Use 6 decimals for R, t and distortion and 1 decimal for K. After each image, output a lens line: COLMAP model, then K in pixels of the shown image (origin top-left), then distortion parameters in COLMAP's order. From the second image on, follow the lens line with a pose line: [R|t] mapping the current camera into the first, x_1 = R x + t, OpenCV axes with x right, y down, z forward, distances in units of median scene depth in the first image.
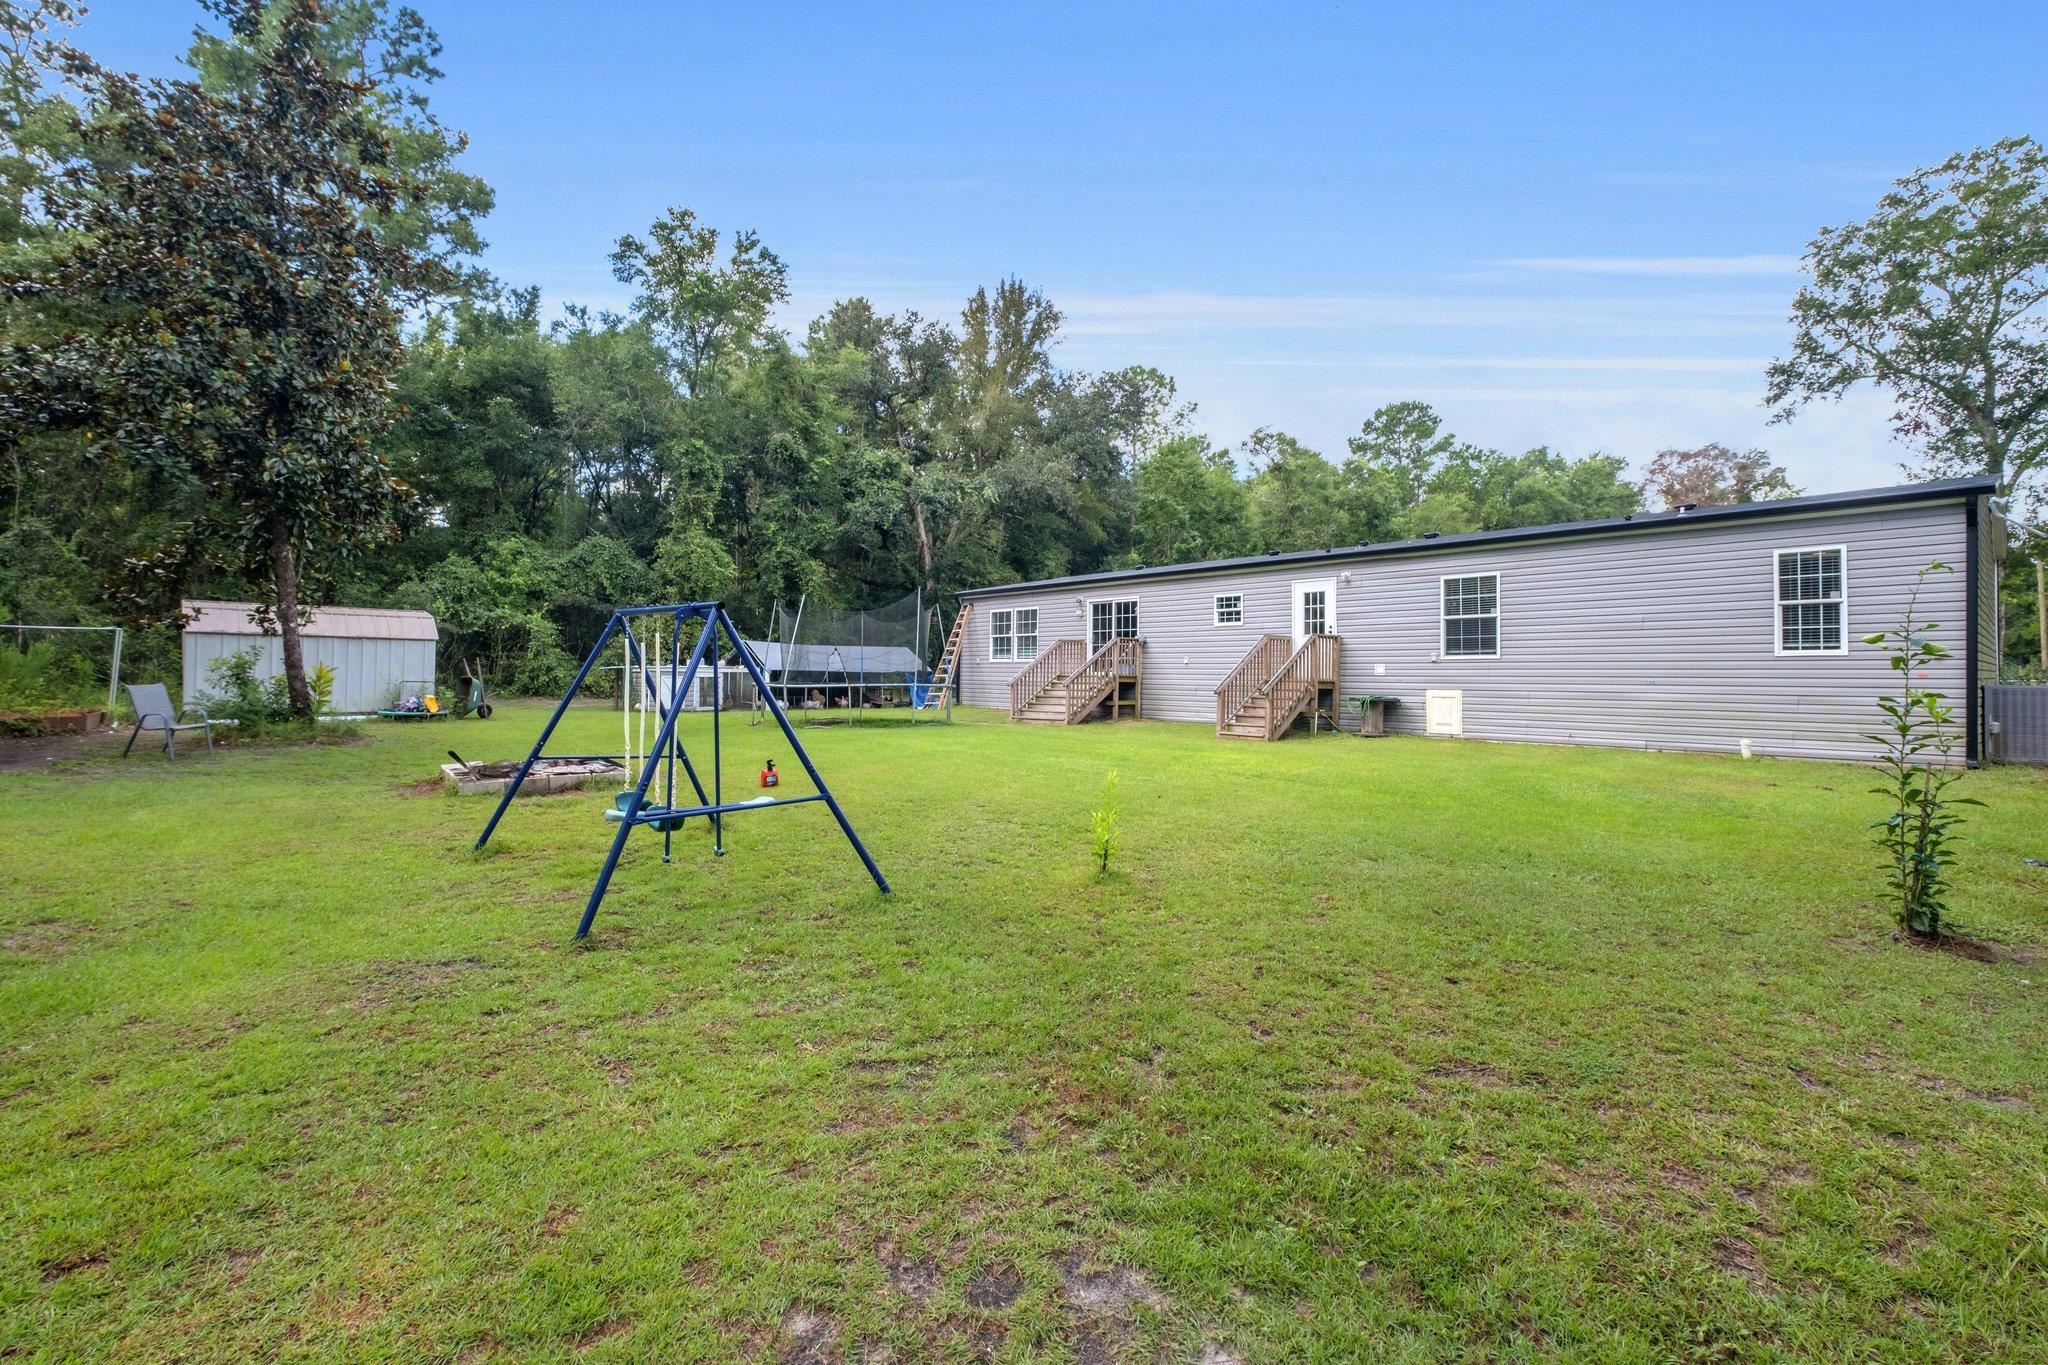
lens RADIAL K [[875.9, 0, 1024.0], [0, 875.9, 682.5], [0, 0, 1]] dist [0.001521, 0.000318]
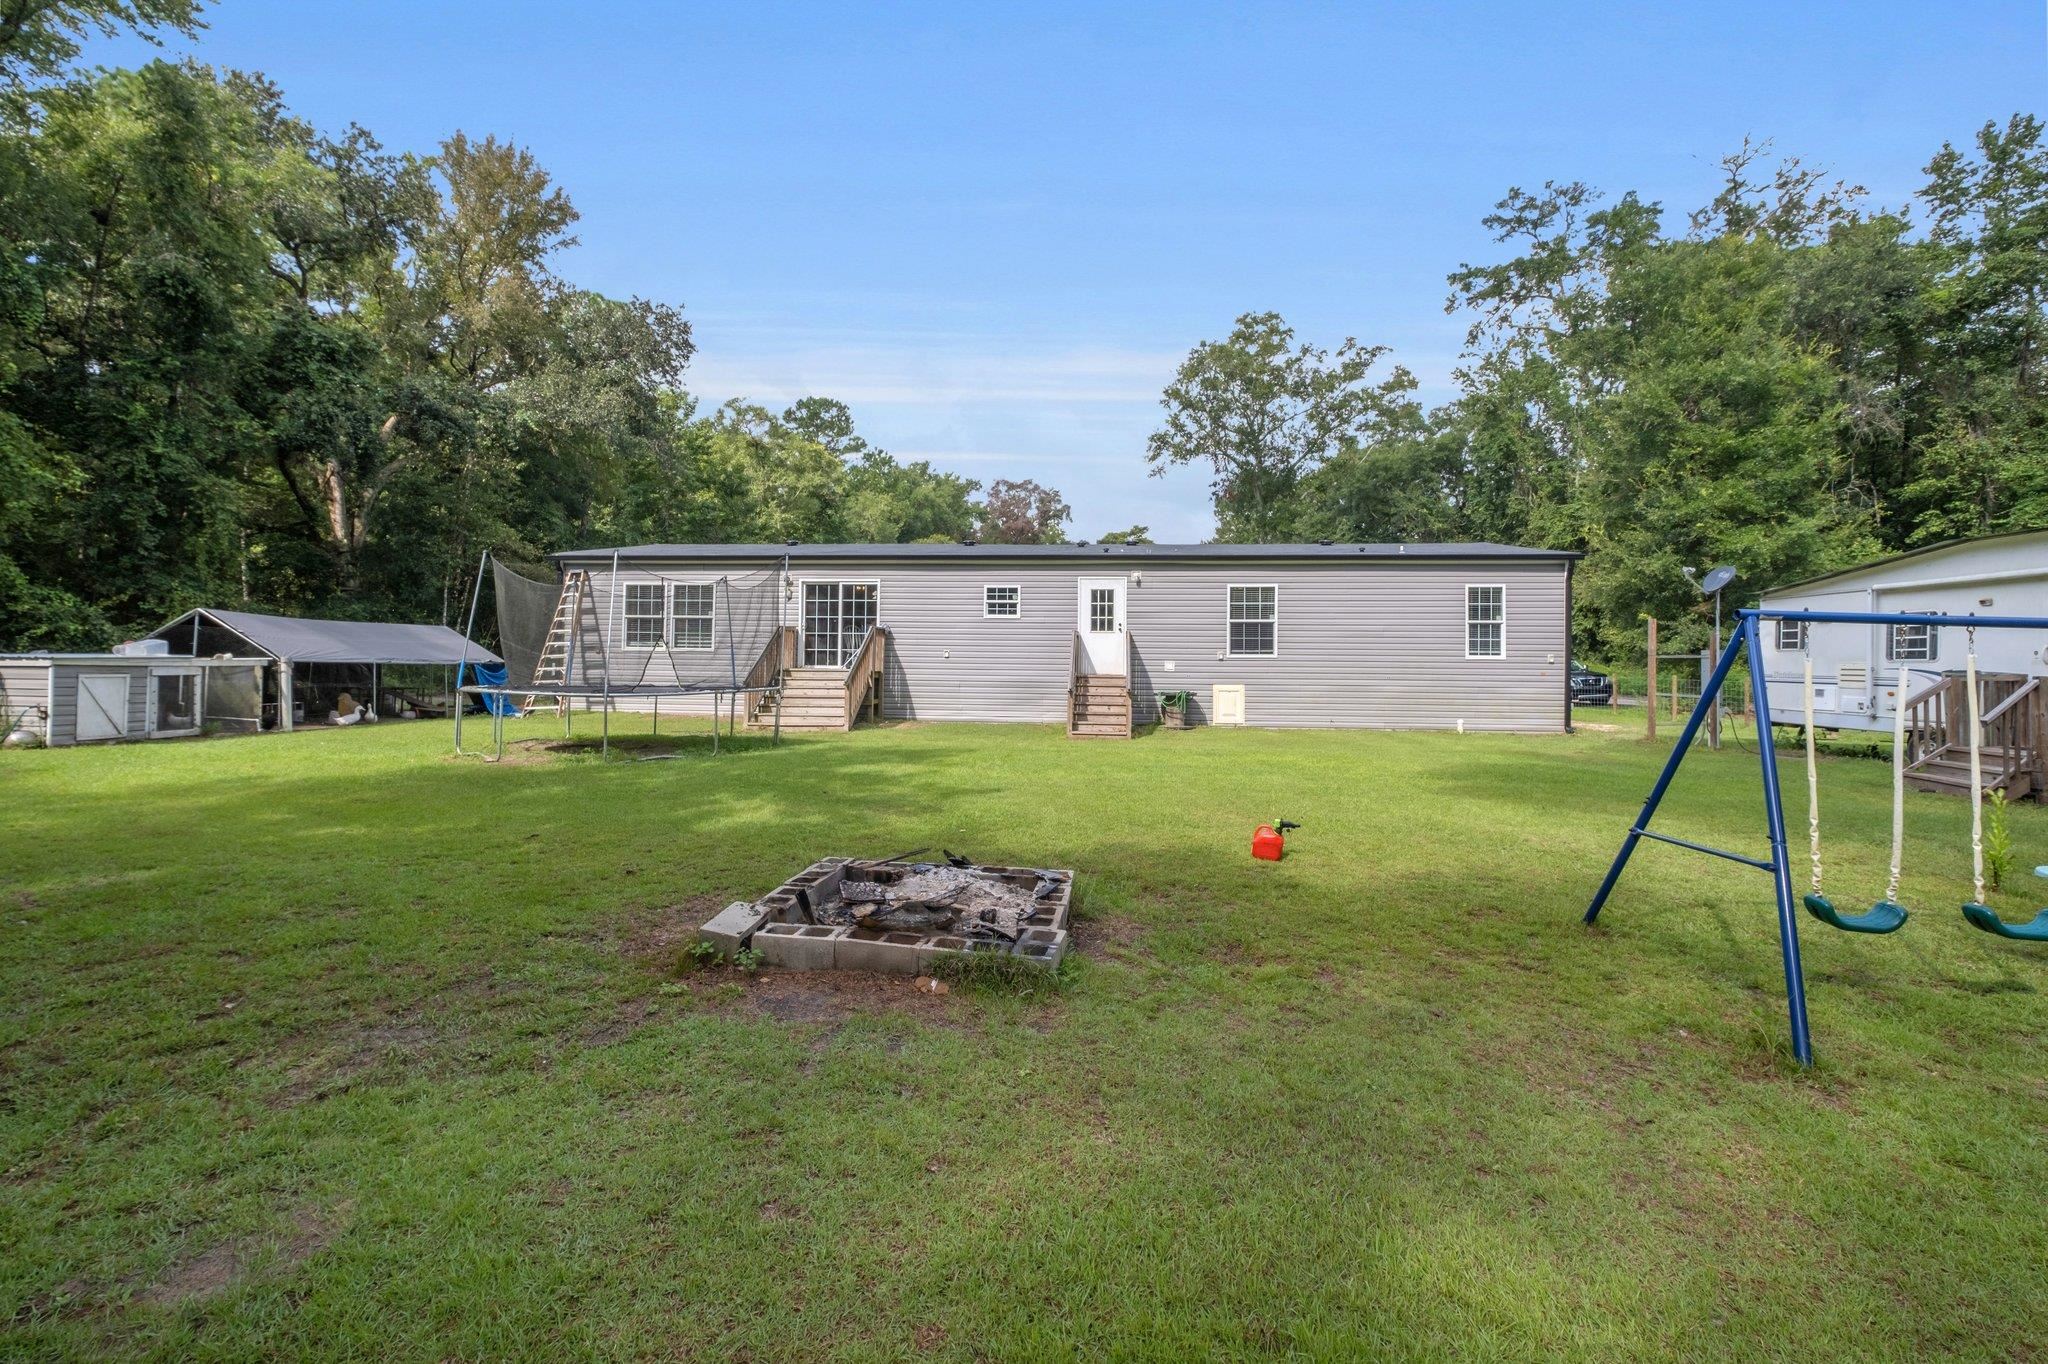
lens RADIAL K [[894.2, 0, 1024.2], [0, 894.2, 652.1], [0, 0, 1]] dist [0.000889, 0.000261]
pose [[0.732310, 0.009892, 0.680899, -0.363684], [0.001838, 0.999862, -0.016502, -0.010937], [-0.680969, 0.013336, 0.732191, 0.245602]]
